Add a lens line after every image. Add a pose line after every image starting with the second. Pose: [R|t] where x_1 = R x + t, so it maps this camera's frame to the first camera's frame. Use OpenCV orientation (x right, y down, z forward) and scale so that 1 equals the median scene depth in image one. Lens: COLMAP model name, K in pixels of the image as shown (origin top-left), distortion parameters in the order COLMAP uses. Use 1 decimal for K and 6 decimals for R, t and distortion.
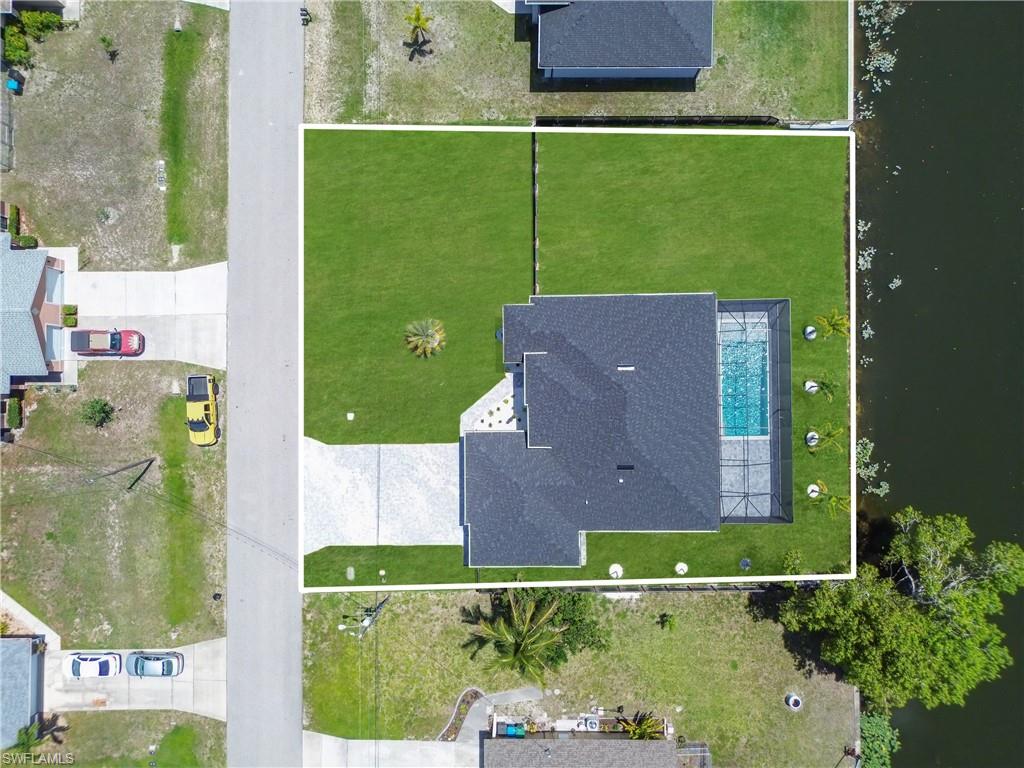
lens RADIAL K [[723.6, 0, 510.2], [0, 723.6, 380.6], [0, 0, 1]] dist [0.037181, -0.030701]
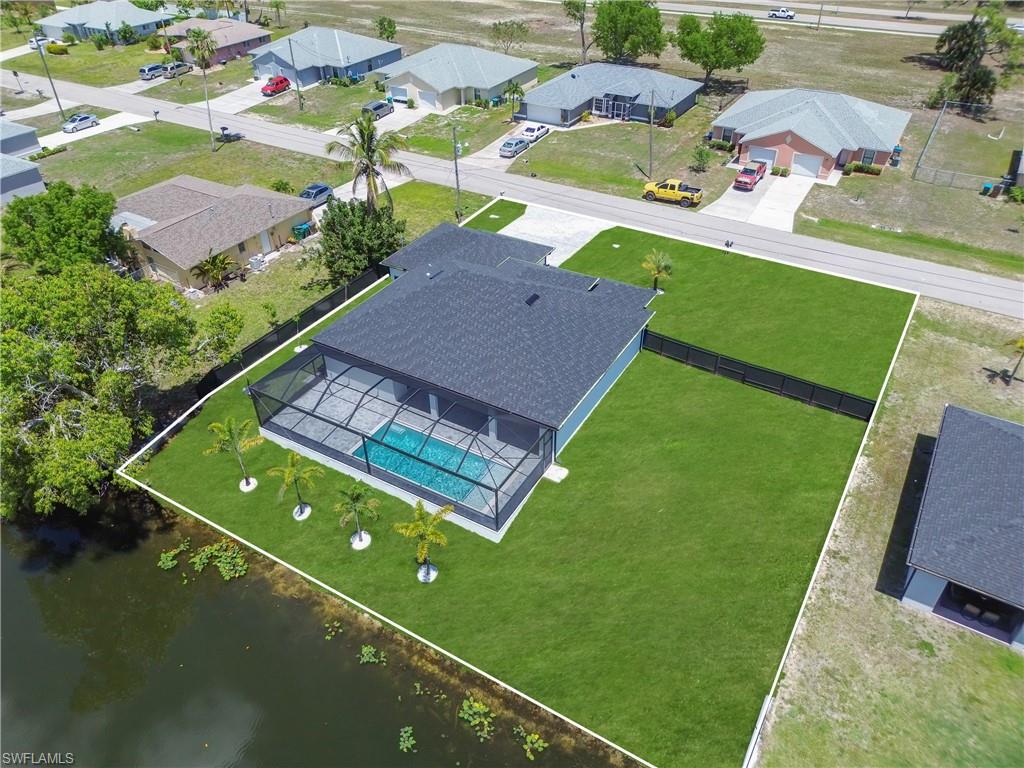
lens RADIAL K [[723.6, 0, 510.2], [0, 723.6, 380.6], [0, 0, 1]] dist [0.037181, -0.030701]
pose [[-0.518876, 0.540691, -0.662134, 0.689697], [-0.853968, -0.292682, 0.430205, -0.341173], [0.038813, 0.788664, 0.613598, 0.482318]]
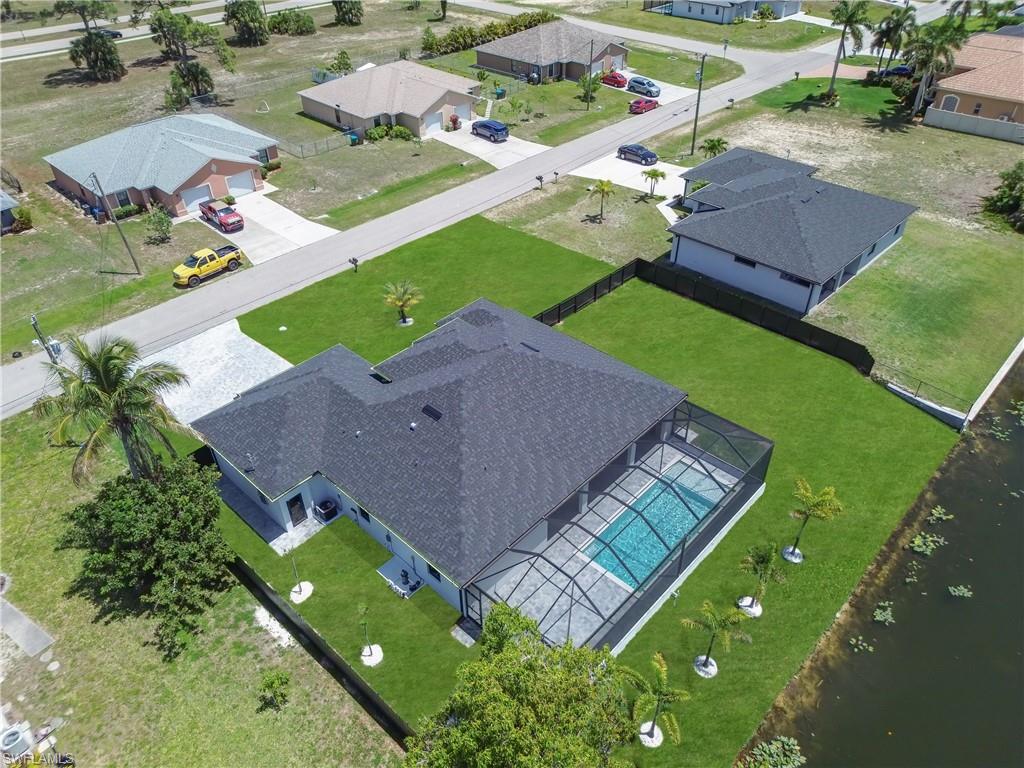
lens RADIAL K [[723.6, 0, 510.2], [0, 723.6, 380.6], [0, 0, 1]] dist [0.037181, -0.030701]
pose [[0.721094, 0.436370, -0.538149, 0.504510], [-0.692837, 0.455144, -0.559304, 0.389385], [0.000872, 0.776160, 0.630535, 0.471659]]
